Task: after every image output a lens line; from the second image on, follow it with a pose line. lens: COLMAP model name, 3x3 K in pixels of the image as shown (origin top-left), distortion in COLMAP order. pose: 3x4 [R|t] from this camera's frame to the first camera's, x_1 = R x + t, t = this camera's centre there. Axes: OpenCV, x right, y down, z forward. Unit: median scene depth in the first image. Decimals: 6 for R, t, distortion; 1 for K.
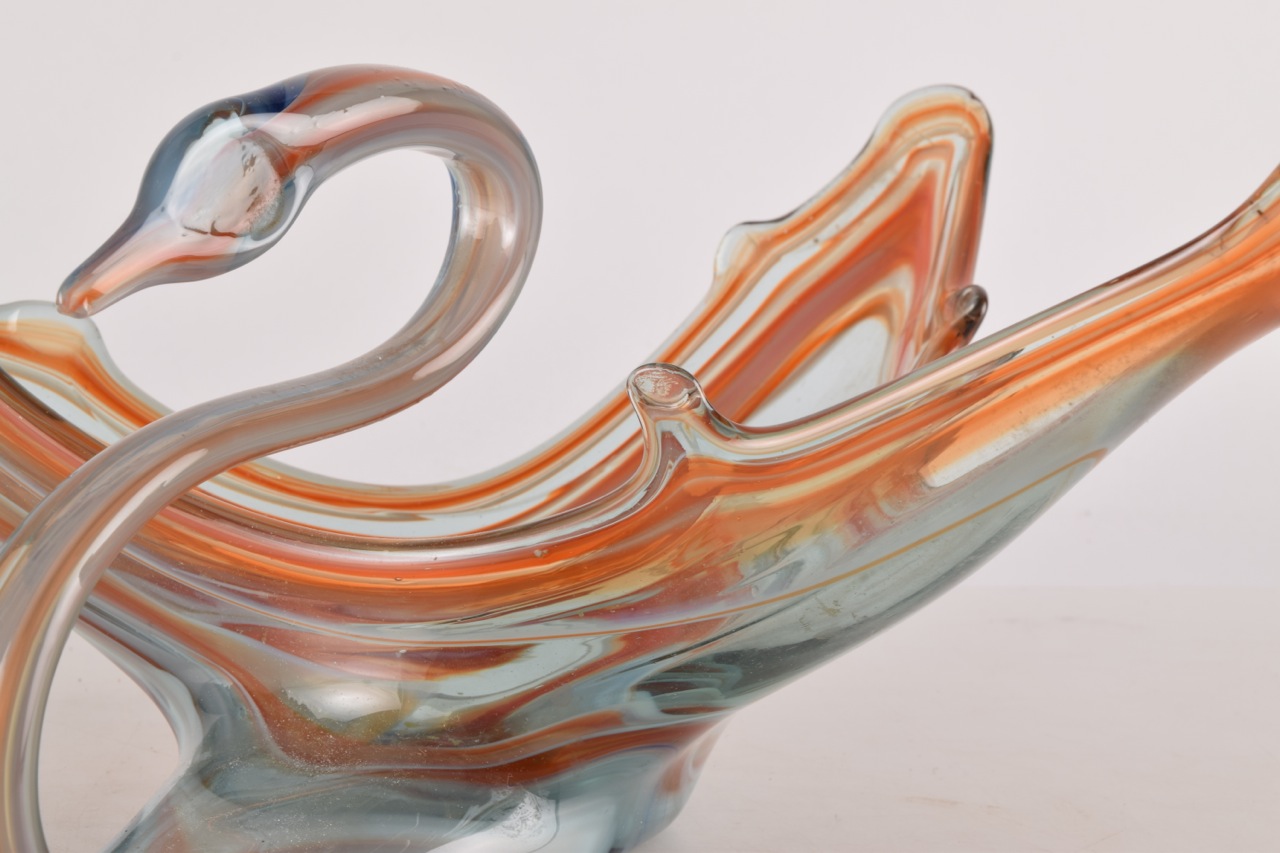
lens RADIAL K [[2953.6, 0, 650.9], [0, 2953.6, 423.8], [0, 0, 1]] dist [0.123052, 0.000000]
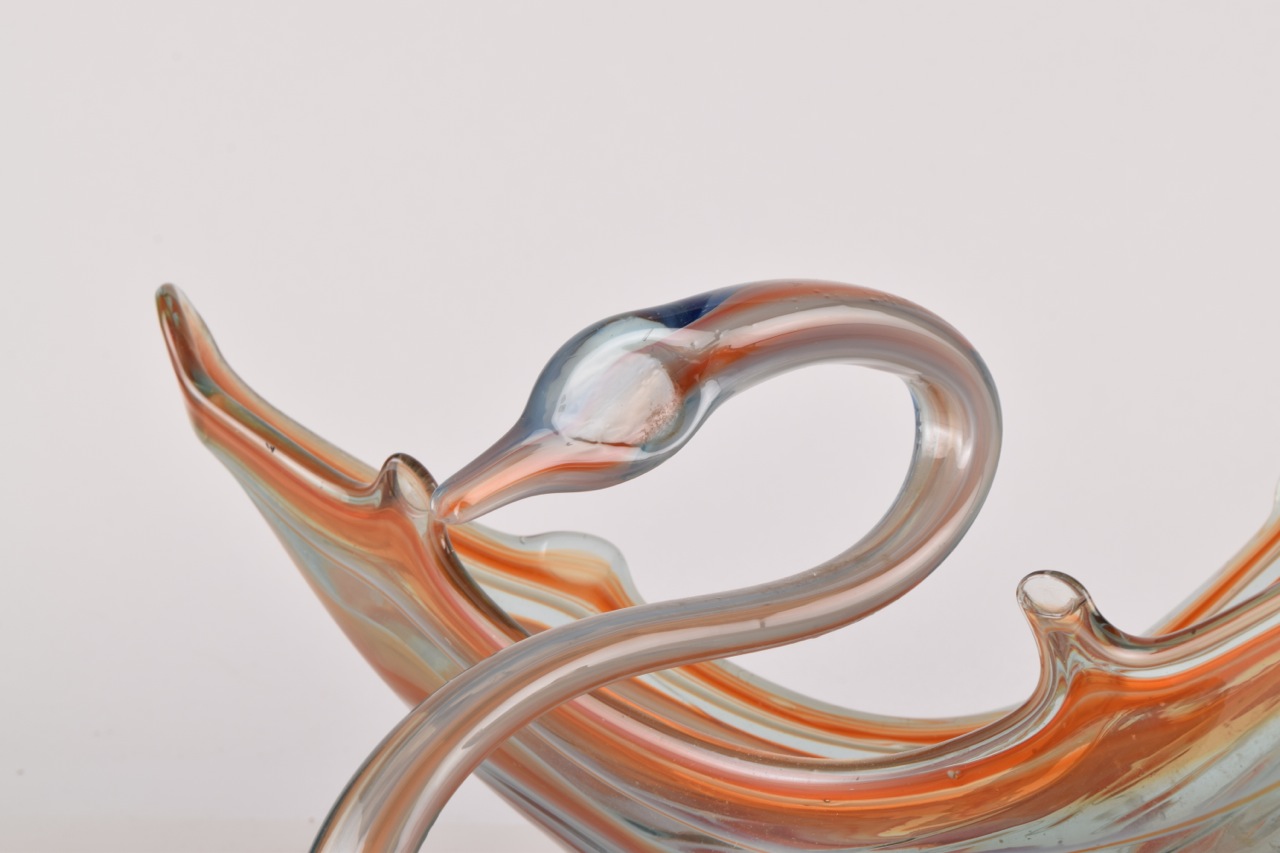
lens RADIAL K [[2953.6, 0, 638.4], [0, 2953.6, 432.8], [0, 0, 1]] dist [0.123052, 0.000000]
pose [[0.947361, -0.019082, -0.319599, 0.168059], [-0.011961, 0.995416, -0.094887, 0.024928], [0.319944, 0.093715, 0.942790, 0.047435]]
